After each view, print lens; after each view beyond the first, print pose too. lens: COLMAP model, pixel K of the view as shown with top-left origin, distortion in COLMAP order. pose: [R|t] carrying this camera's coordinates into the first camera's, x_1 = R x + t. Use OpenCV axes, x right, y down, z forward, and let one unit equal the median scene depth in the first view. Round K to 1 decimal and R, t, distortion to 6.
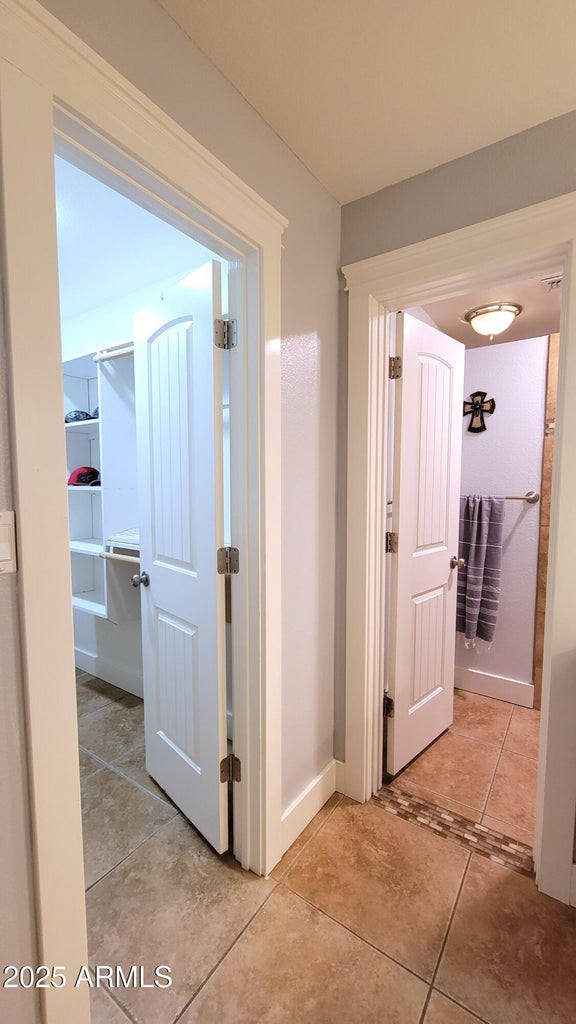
lens RADIAL K [[419.2, 0, 290.5], [0, 419.2, 512.0], [0, 0, 1]] dist [-0.001687, -0.000385]
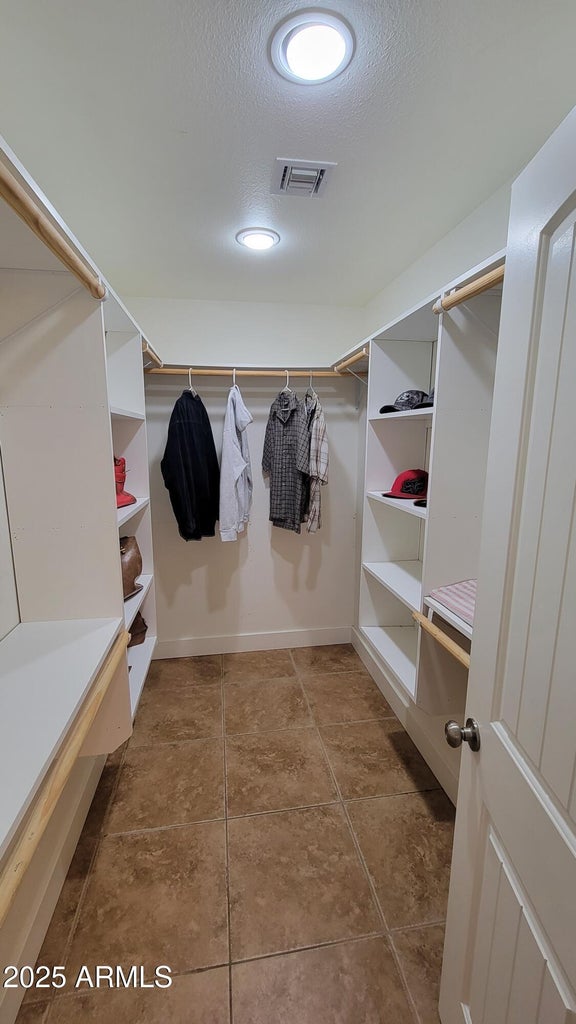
lens RADIAL K [[419.2, 0, 285.9], [0, 419.2, 515.5], [0, 0, 1]] dist [-0.001687, -0.000385]
pose [[0.690785, 0.134636, -0.710415, -0.156020], [-0.055825, 0.989509, 0.133247, -0.146346], [0.720902, -0.052386, 0.691054, 0.437835]]
